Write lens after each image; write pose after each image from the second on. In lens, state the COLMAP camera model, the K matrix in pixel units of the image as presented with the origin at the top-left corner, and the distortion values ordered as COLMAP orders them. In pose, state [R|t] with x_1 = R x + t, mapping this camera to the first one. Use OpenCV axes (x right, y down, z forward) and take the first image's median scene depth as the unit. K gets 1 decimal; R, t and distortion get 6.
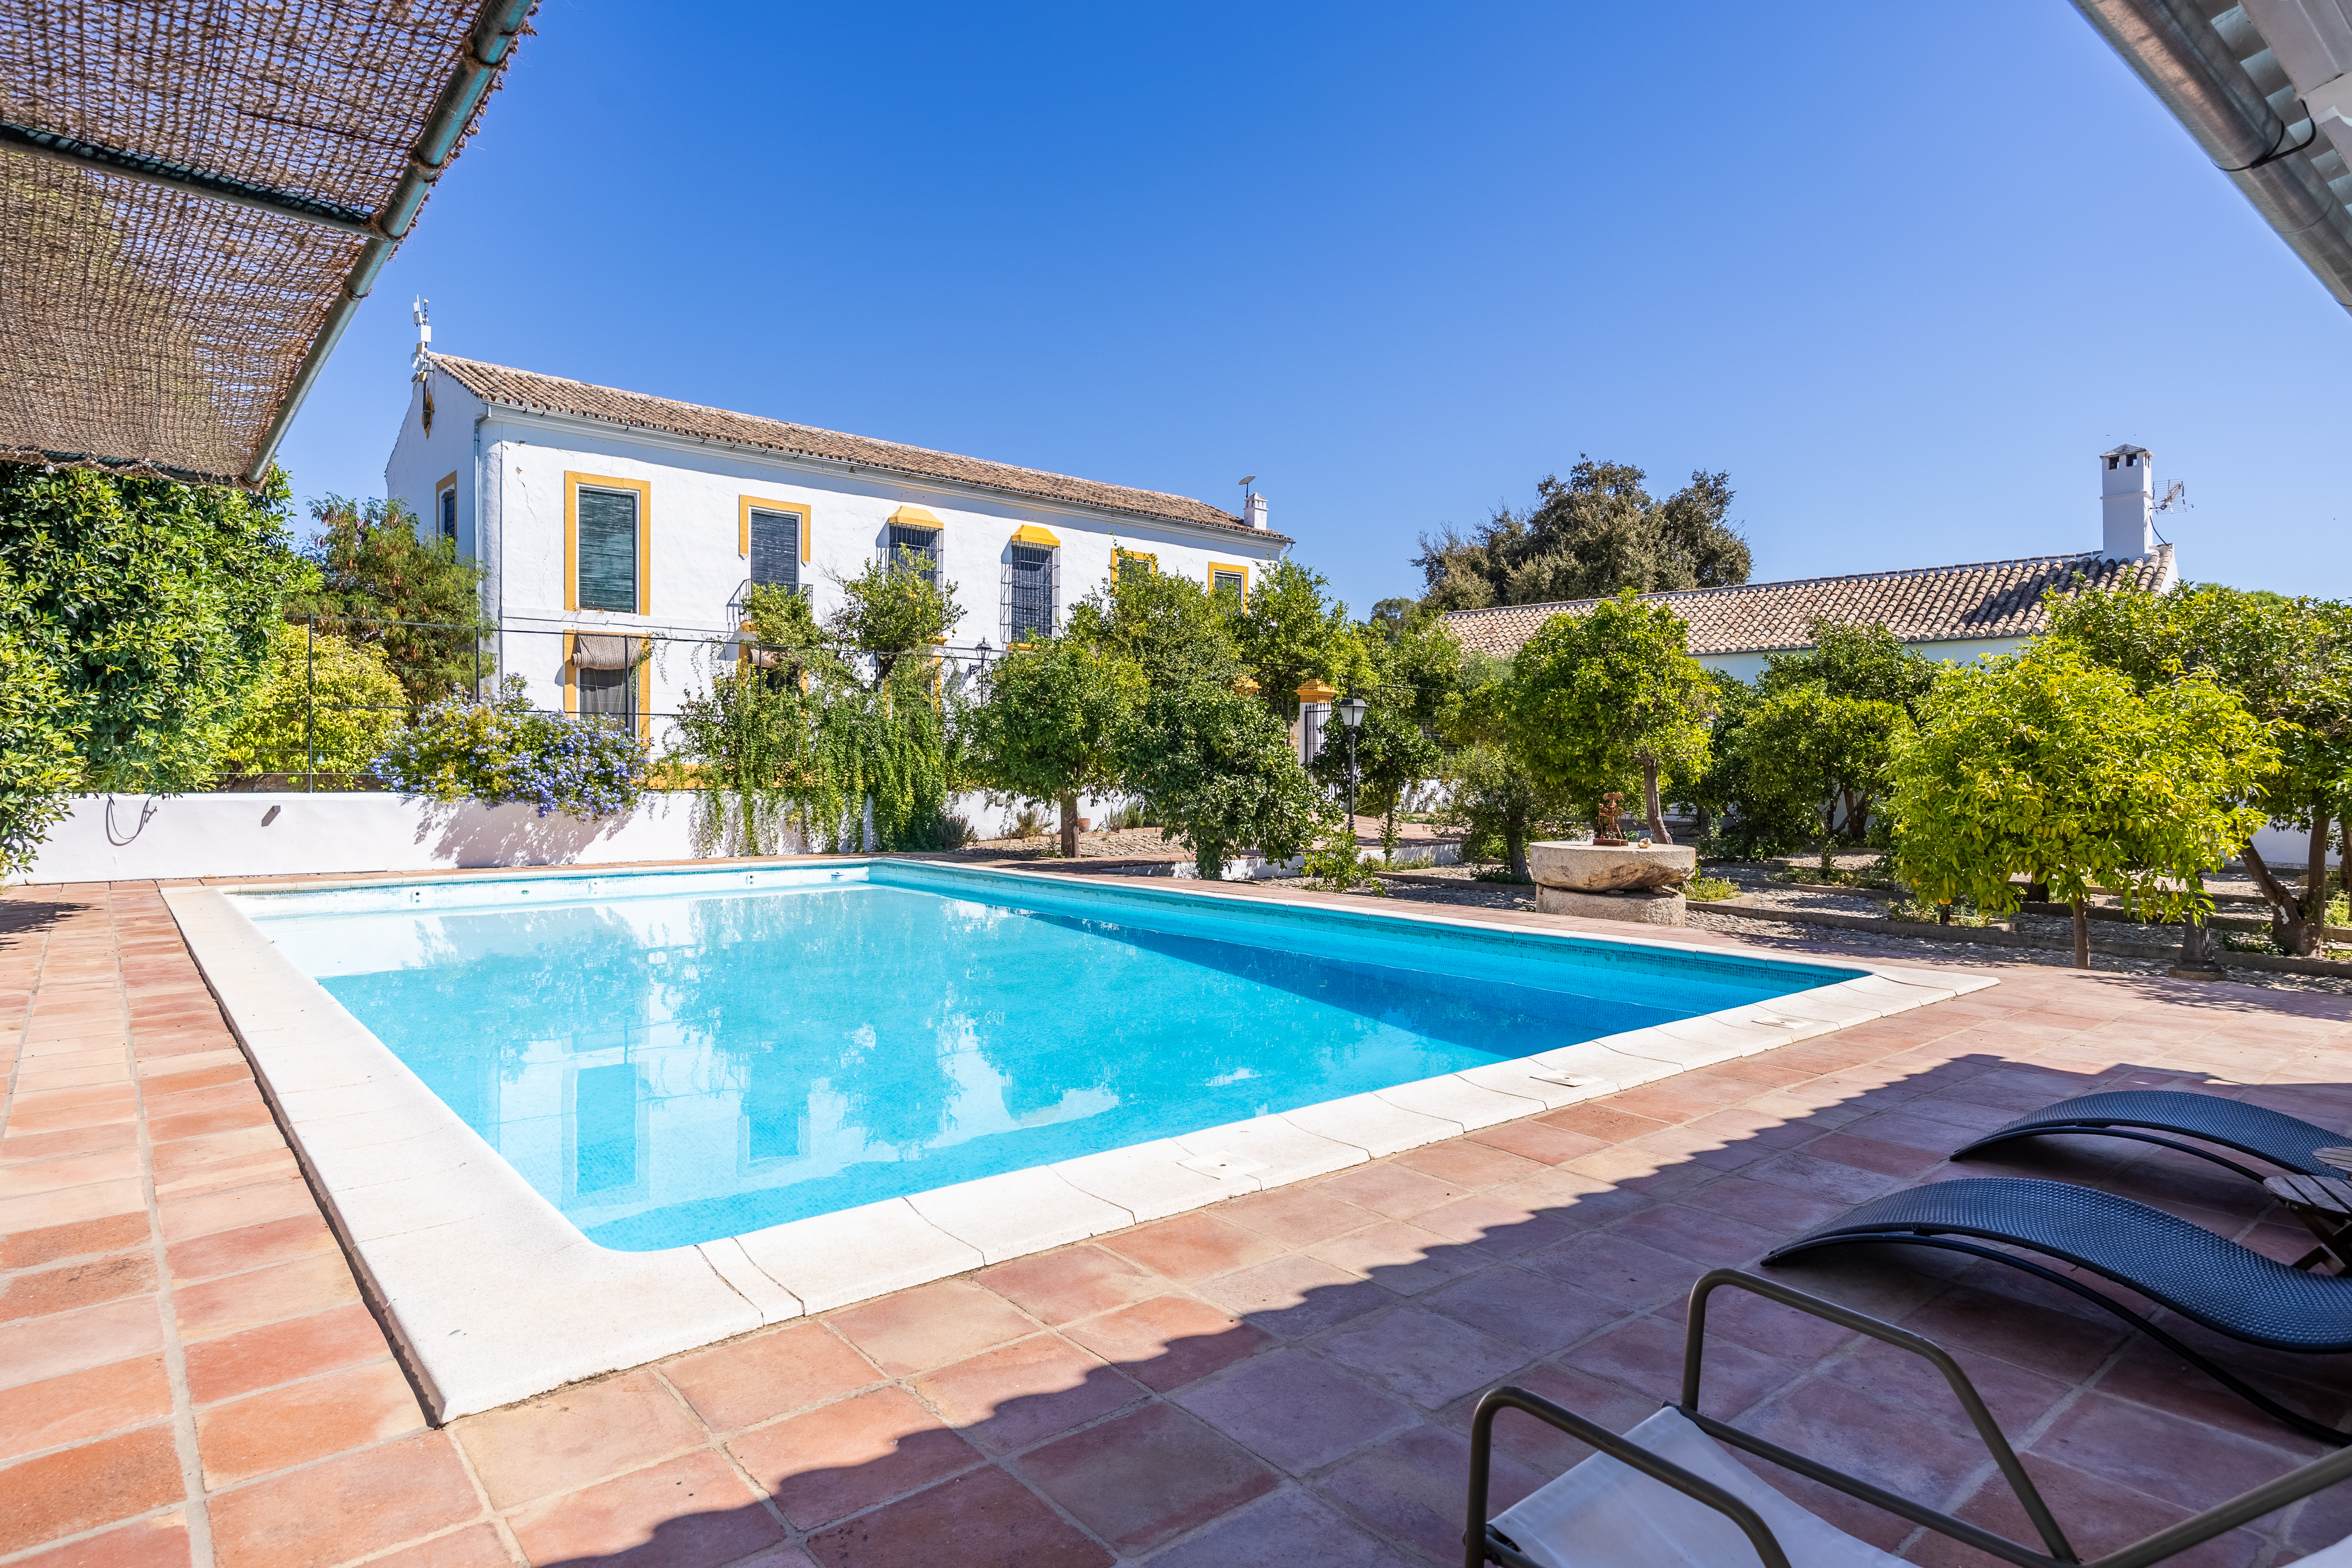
lens RADIAL K [[1290.0, 0, 1173.5], [0, 1290.0, 764.8], [0, 0, 1]] dist [0.001887, -0.001294]
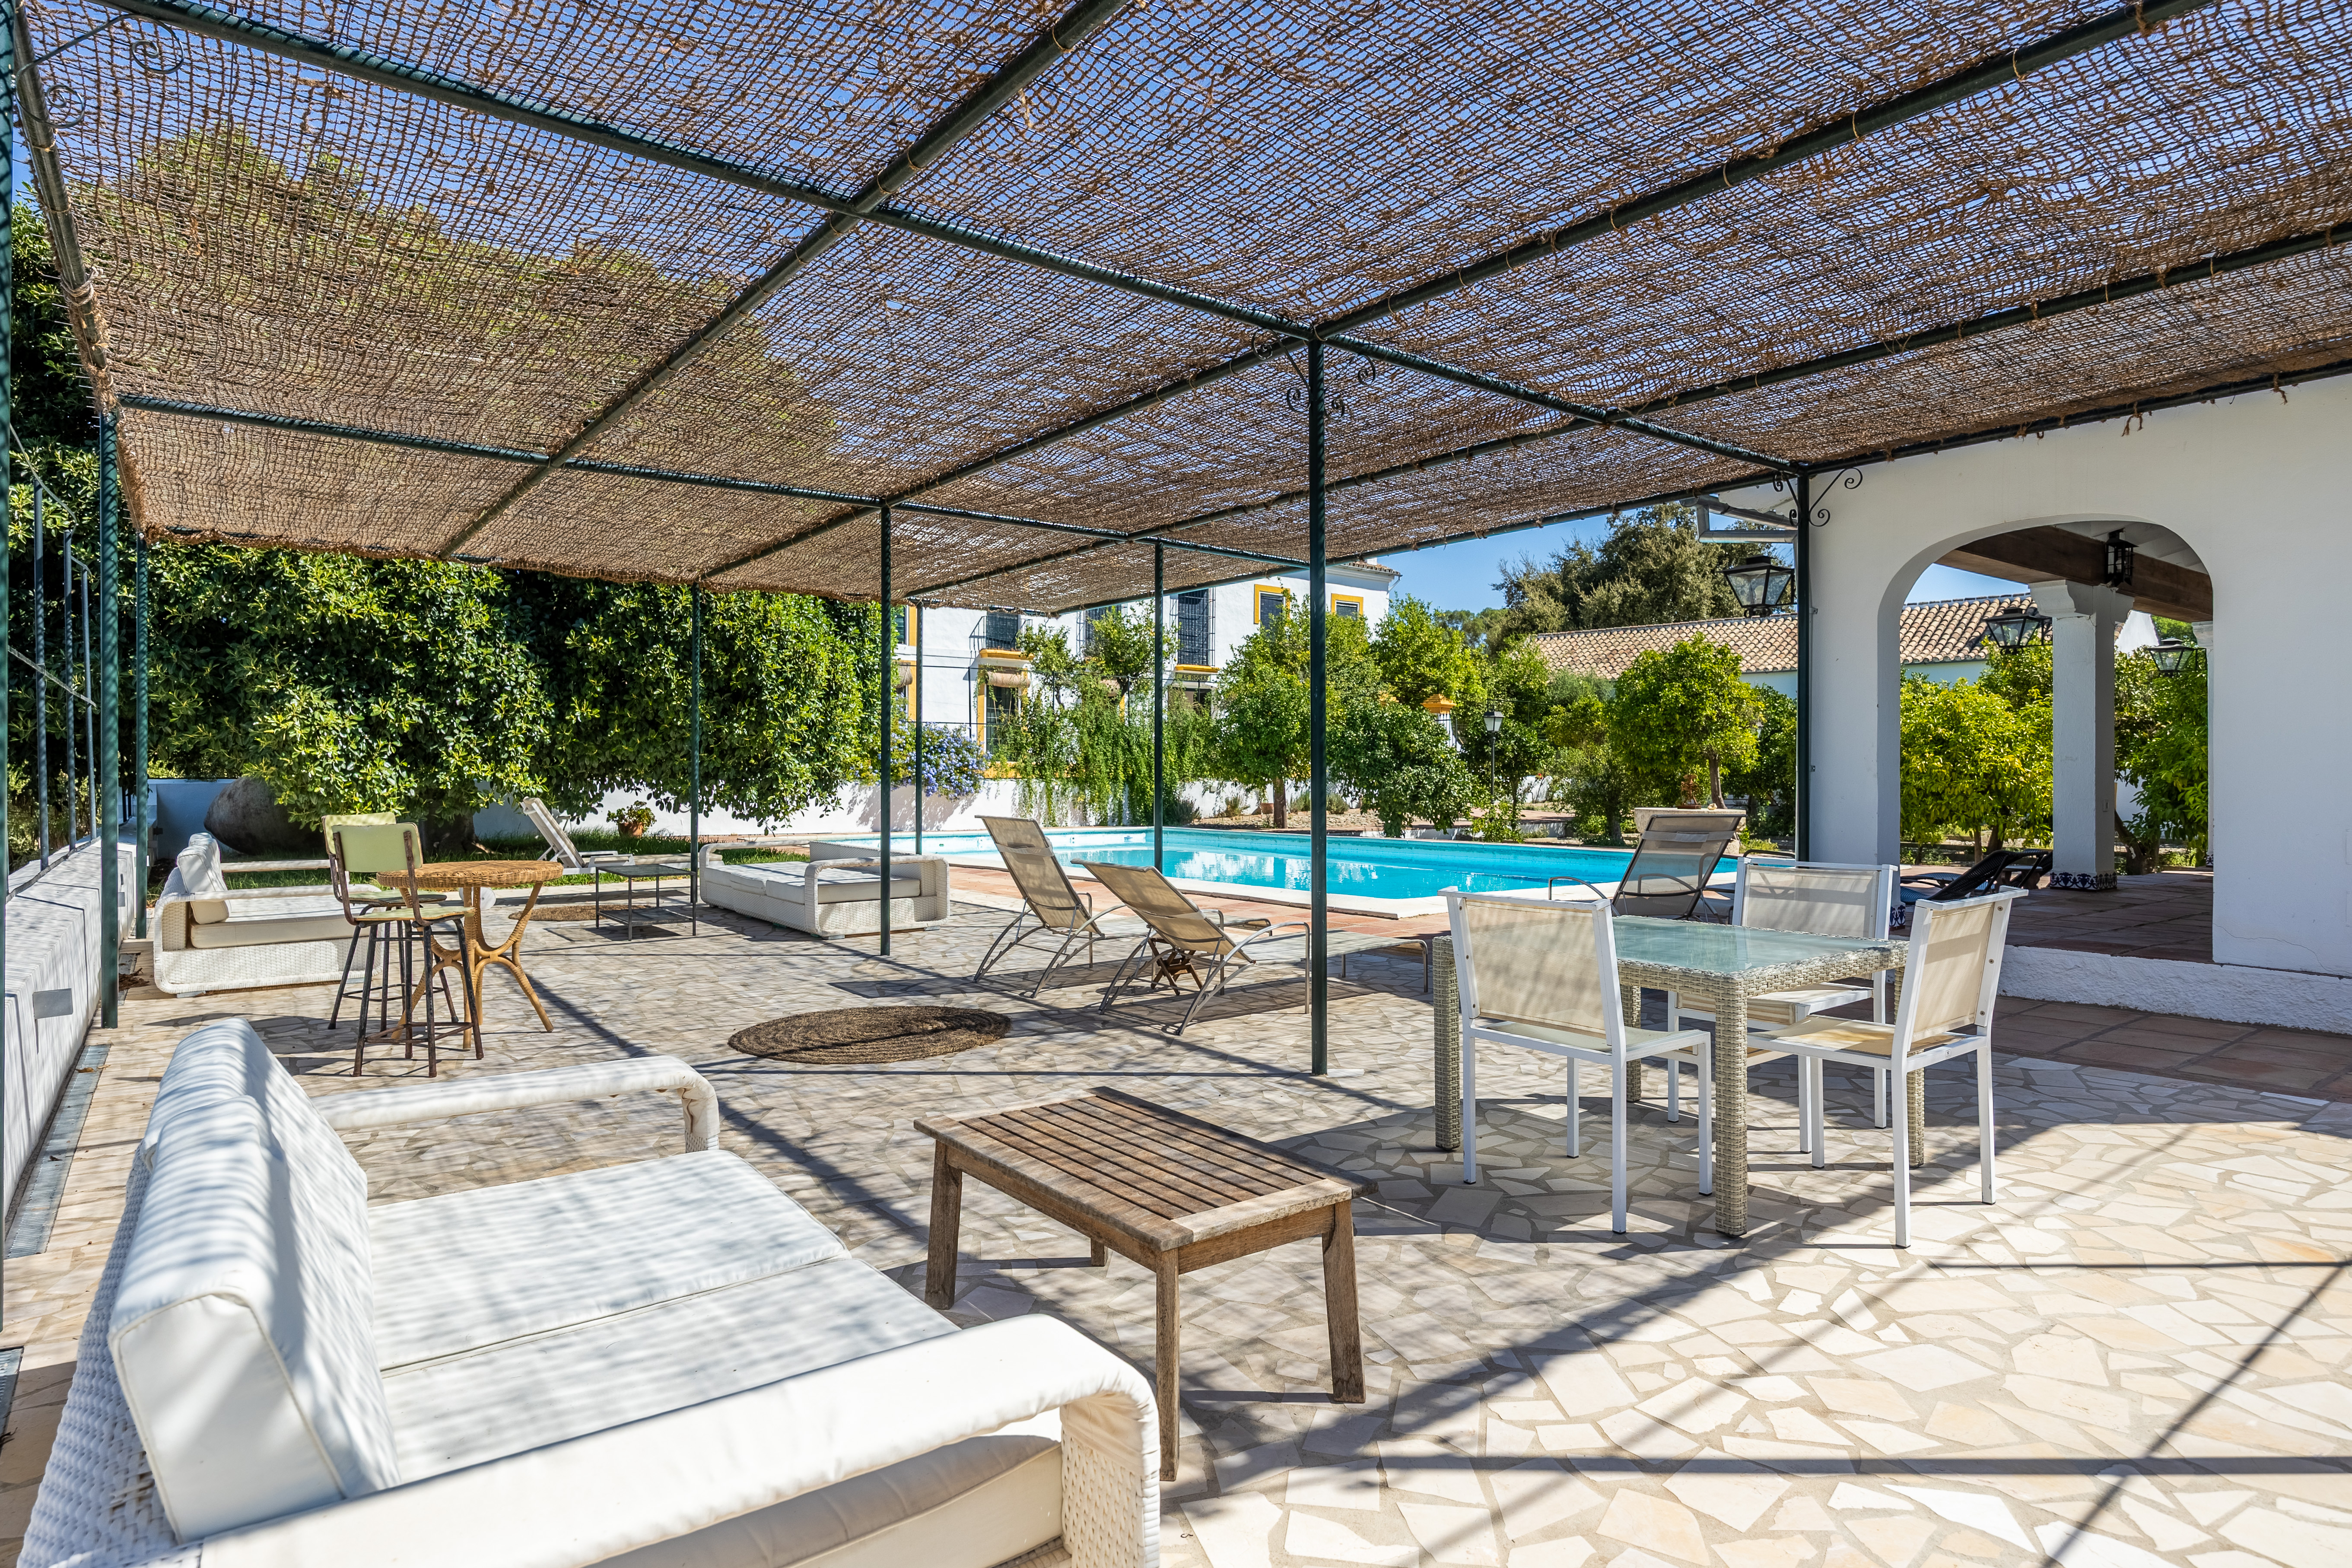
lens RADIAL K [[1290.0, 0, 1176.5], [0, 1290.0, 790.8], [0, 0, 1]] dist [0.001887, -0.001294]
pose [[0.999479, -0.000392, -0.032283, -0.133718], [0.000849, 0.999900, 0.014139, 0.011828], [0.032274, -0.014159, 0.999379, -0.332866]]
